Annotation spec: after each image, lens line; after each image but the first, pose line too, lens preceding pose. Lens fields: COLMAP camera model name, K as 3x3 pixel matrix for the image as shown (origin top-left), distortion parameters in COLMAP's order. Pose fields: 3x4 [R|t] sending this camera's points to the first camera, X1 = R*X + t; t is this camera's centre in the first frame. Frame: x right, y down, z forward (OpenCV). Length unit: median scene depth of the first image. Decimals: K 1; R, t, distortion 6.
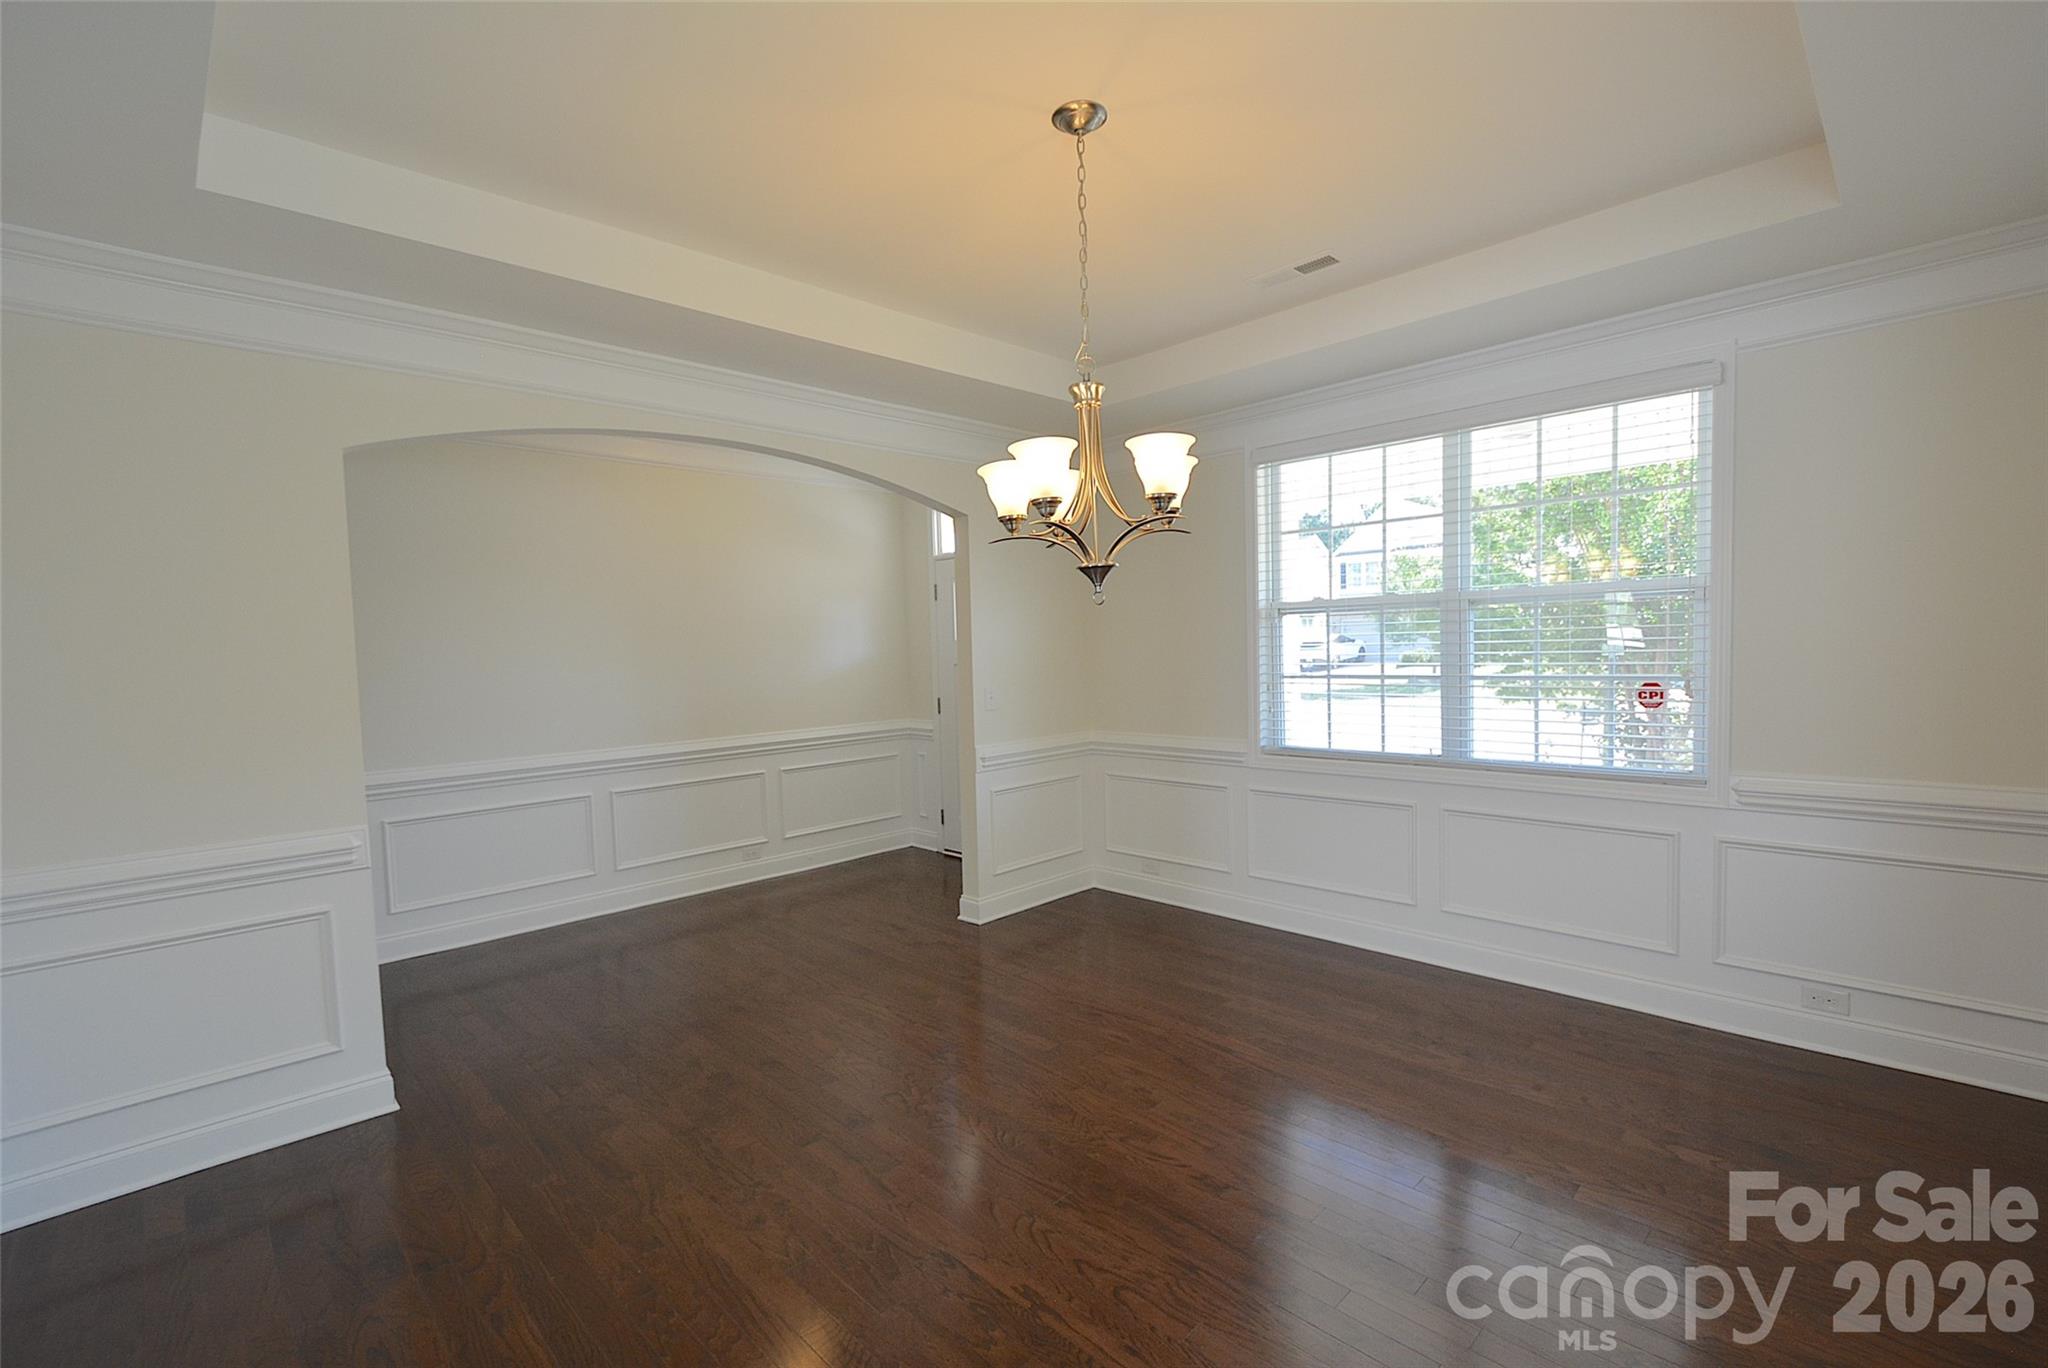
lens RADIAL K [[903.6, 0, 1033.3], [0, 903.6, 695.9], [0, 0, 1]] dist [0.010621, -0.007917]
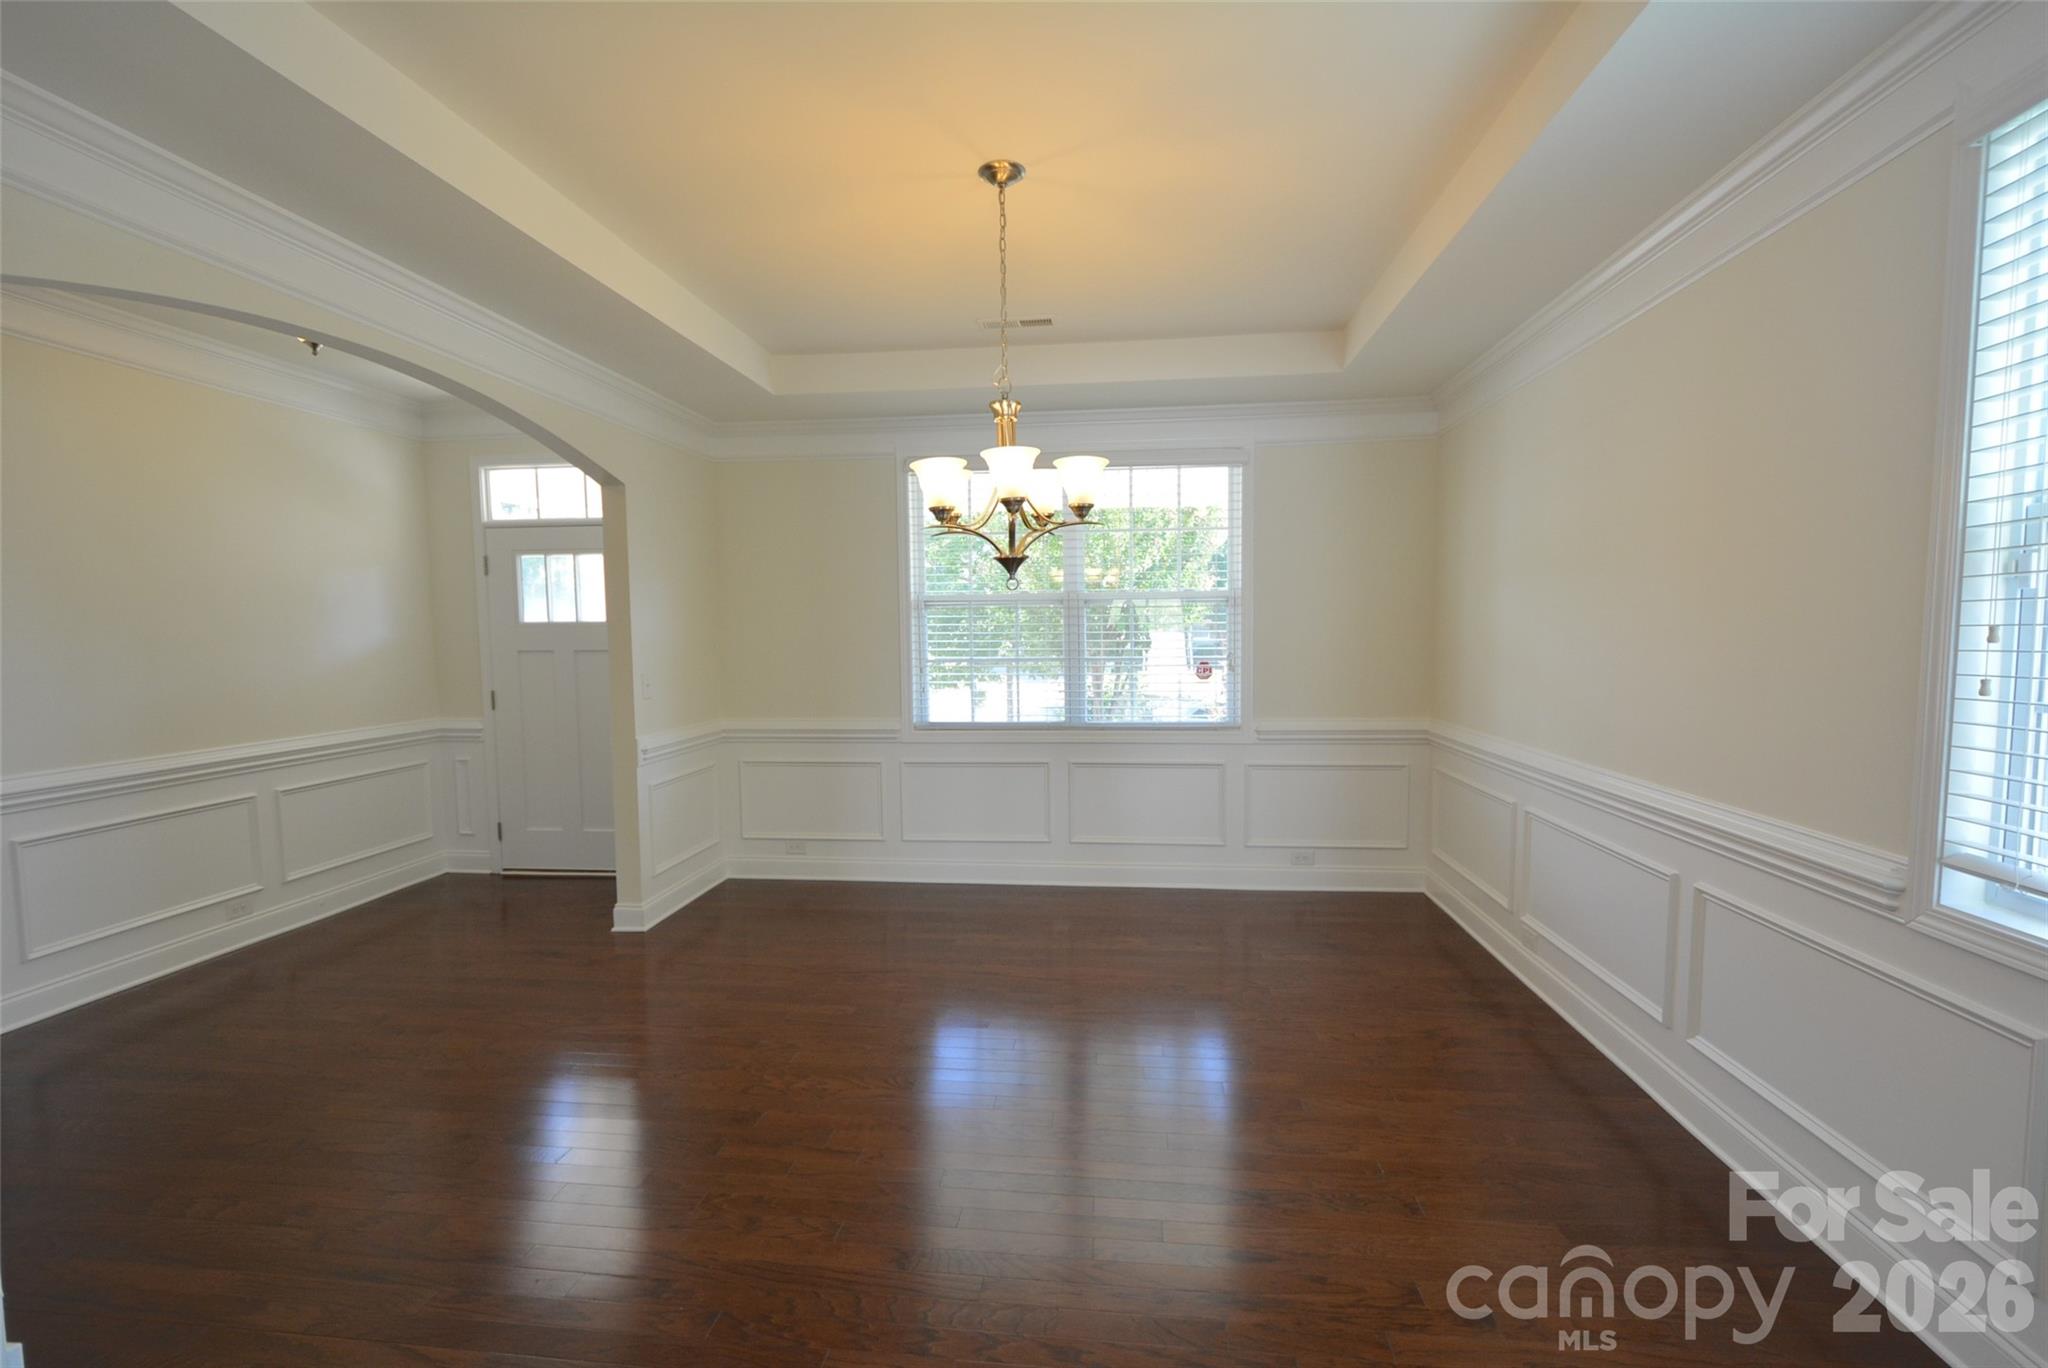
lens RADIAL K [[903.6, 0, 1033.3], [0, 903.6, 695.9], [0, 0, 1]] dist [0.010621, -0.007917]
pose [[0.777276, -0.026325, 0.628608, -0.333305], [0.023653, 0.999641, 0.012617, 0.011266], [-0.628715, 0.005061, 0.777620, 0.034201]]
